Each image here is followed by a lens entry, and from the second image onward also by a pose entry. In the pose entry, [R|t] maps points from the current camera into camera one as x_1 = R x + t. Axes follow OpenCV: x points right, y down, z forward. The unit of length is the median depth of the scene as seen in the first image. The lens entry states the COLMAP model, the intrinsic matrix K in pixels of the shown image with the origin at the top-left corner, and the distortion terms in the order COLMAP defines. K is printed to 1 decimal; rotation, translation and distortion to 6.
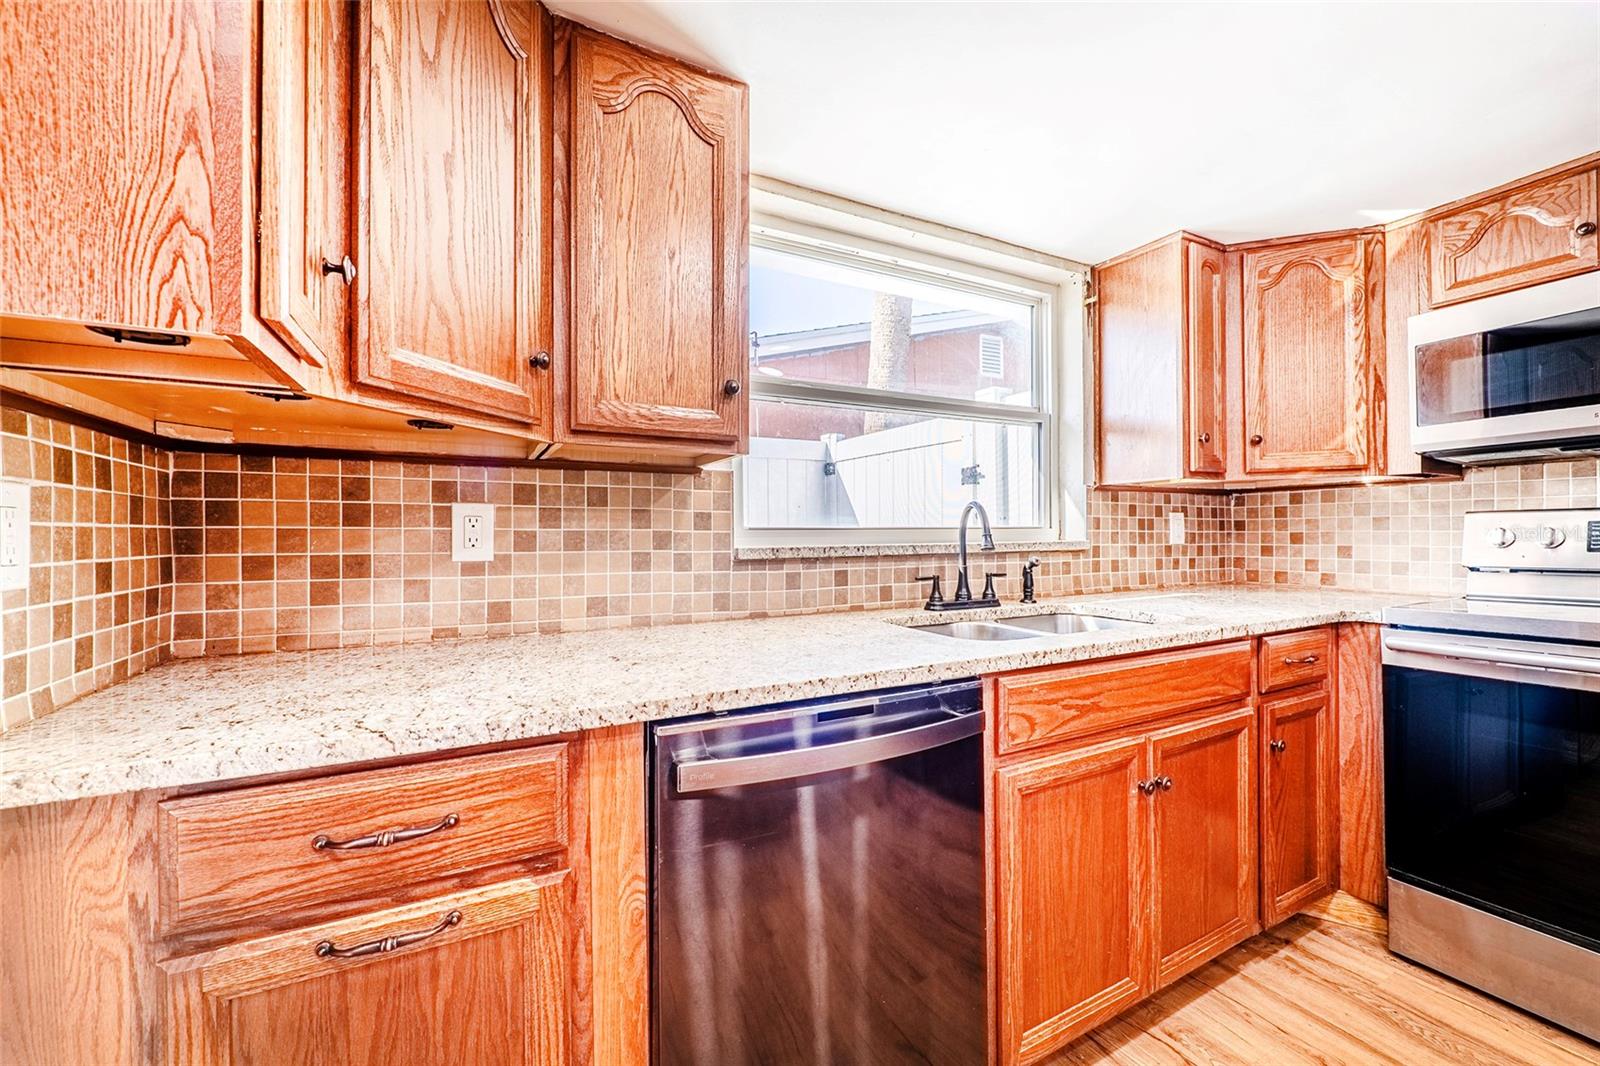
lens RADIAL K [[634.4, 0, 798.8], [0, 634.4, 533.8], [0, 0, 1]] dist [0.005091, -0.002576]
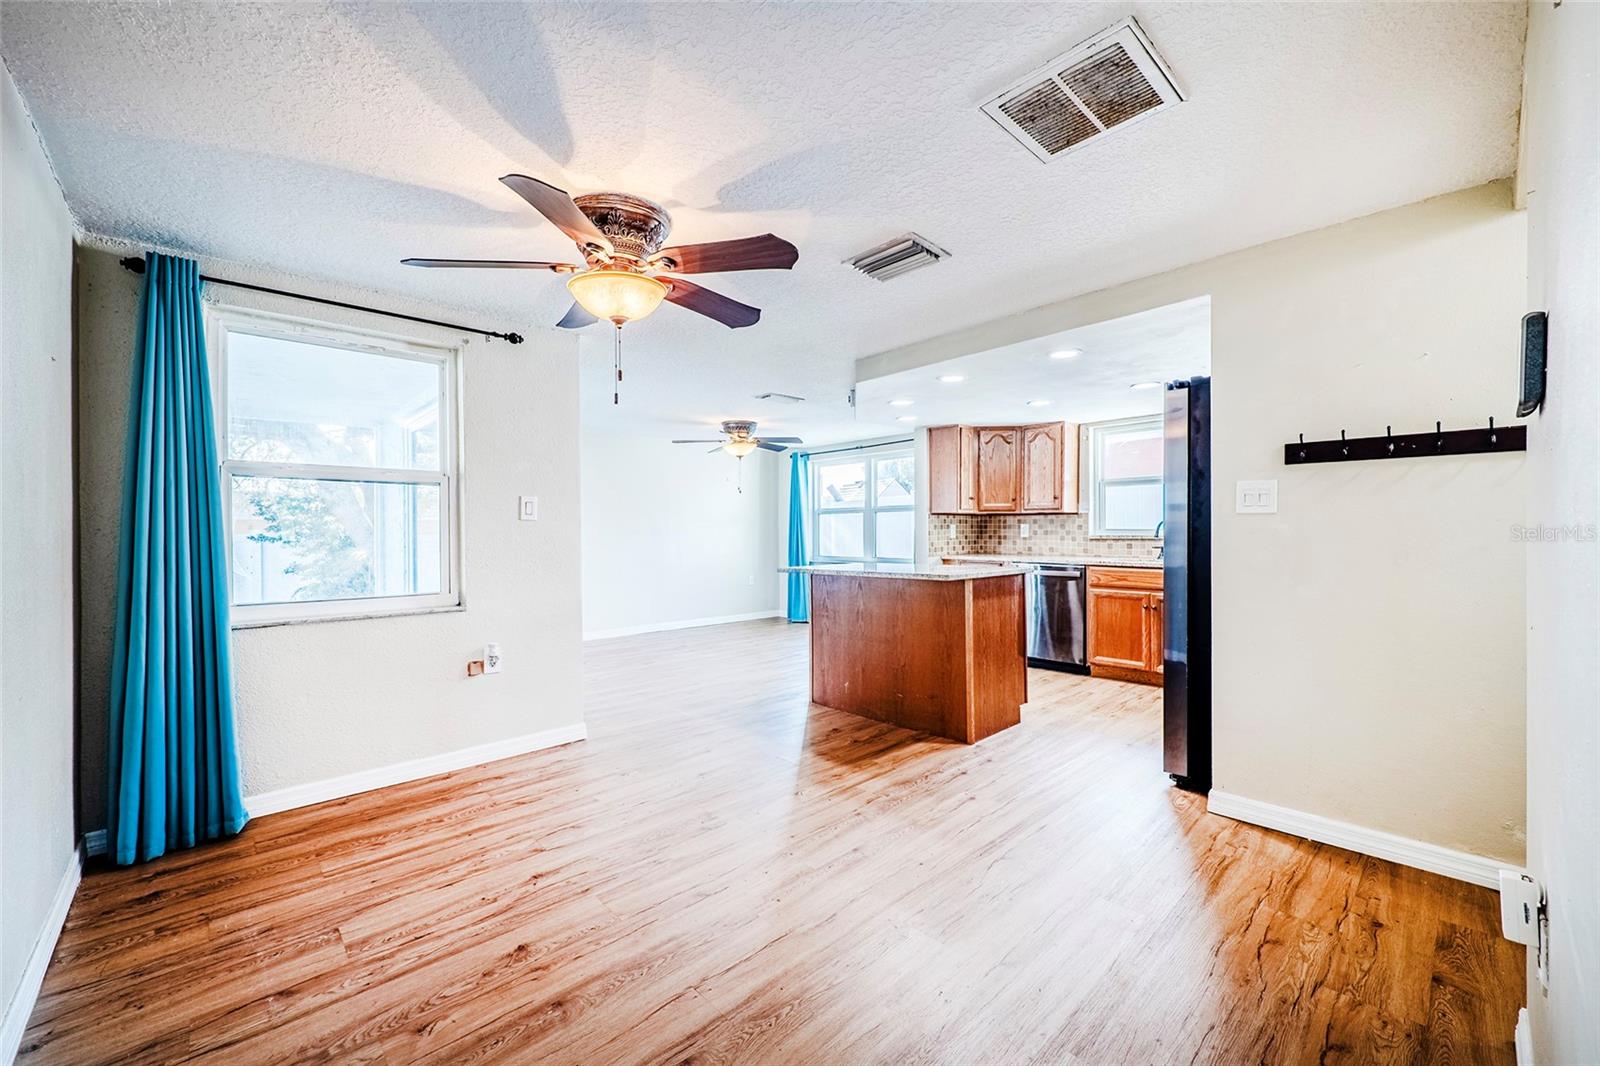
lens RADIAL K [[634.4, 0, 797.3], [0, 634.4, 534.6], [0, 0, 1]] dist [0.005091, -0.002576]
pose [[0.263564, 0.011608, -0.964572, 2.508453], [0.001740, 0.999920, 0.012509, -0.023623], [0.964640, -0.004975, 0.263522, -1.271078]]
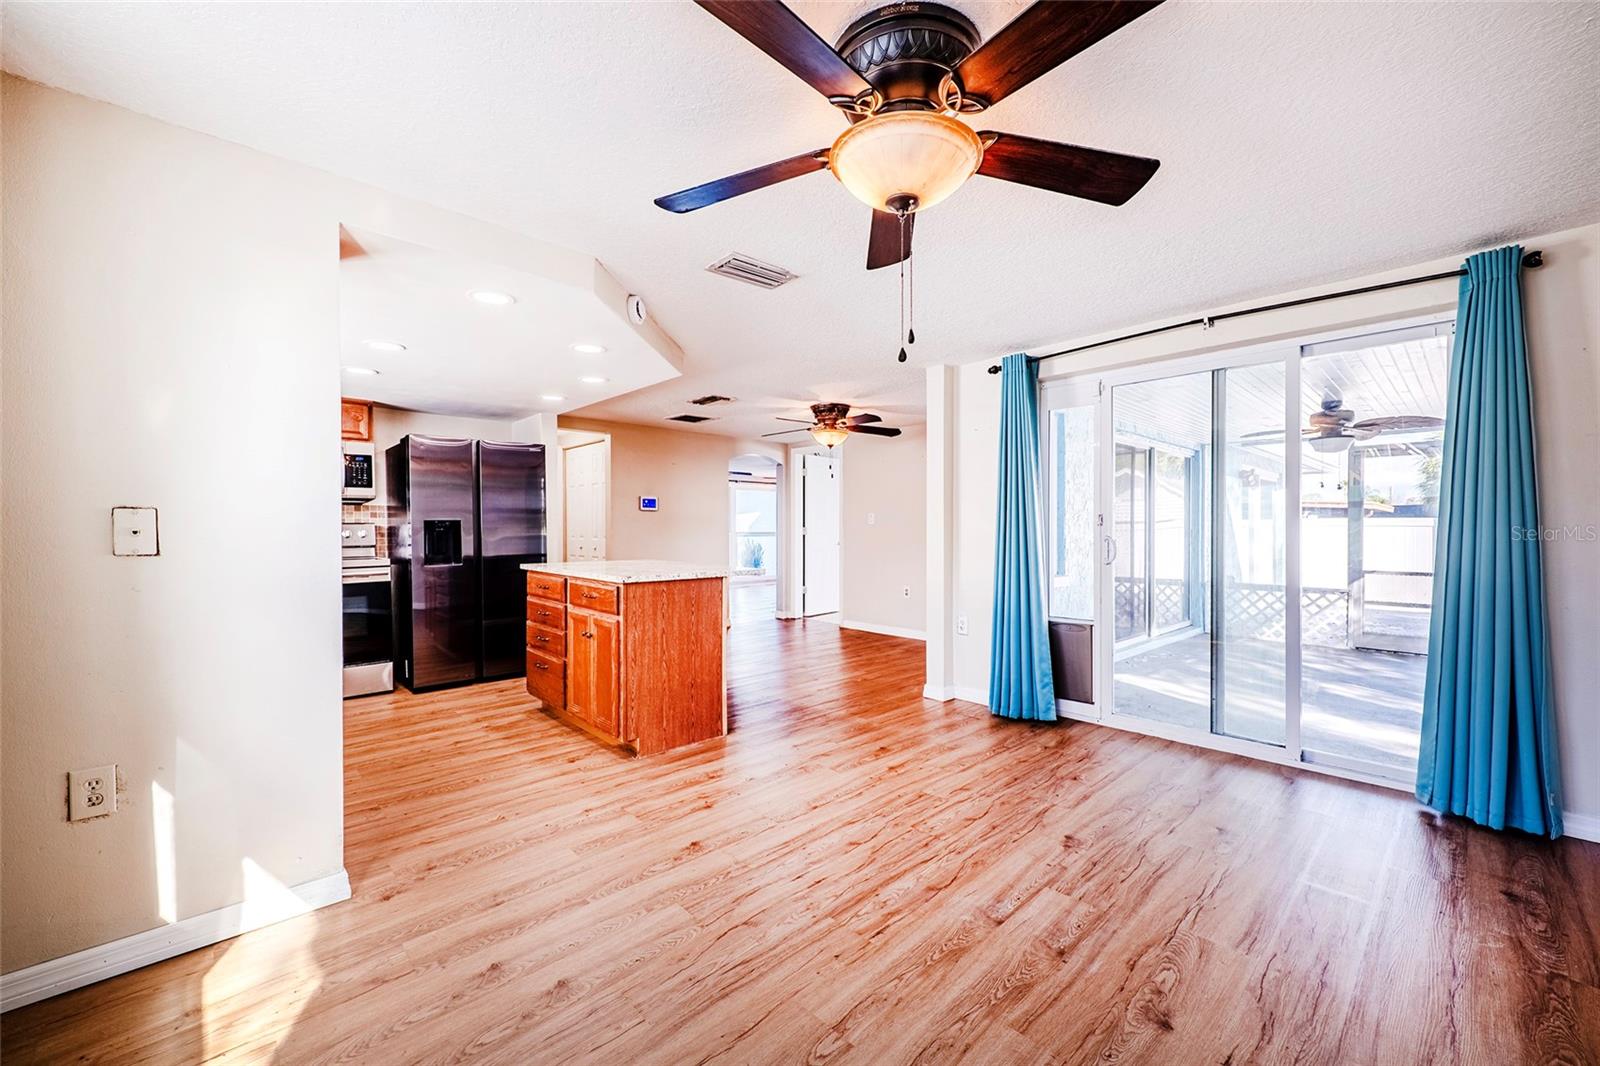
lens RADIAL K [[634.4, 0, 797.0], [0, 634.4, 523.7], [0, 0, 1]] dist [0.005091, -0.002576]
pose [[-0.262849, 0.019254, 0.964645, -1.736163], [0.004870, 0.999815, -0.018629, 0.018239], [-0.964825, -0.000199, -0.262894, -0.297669]]
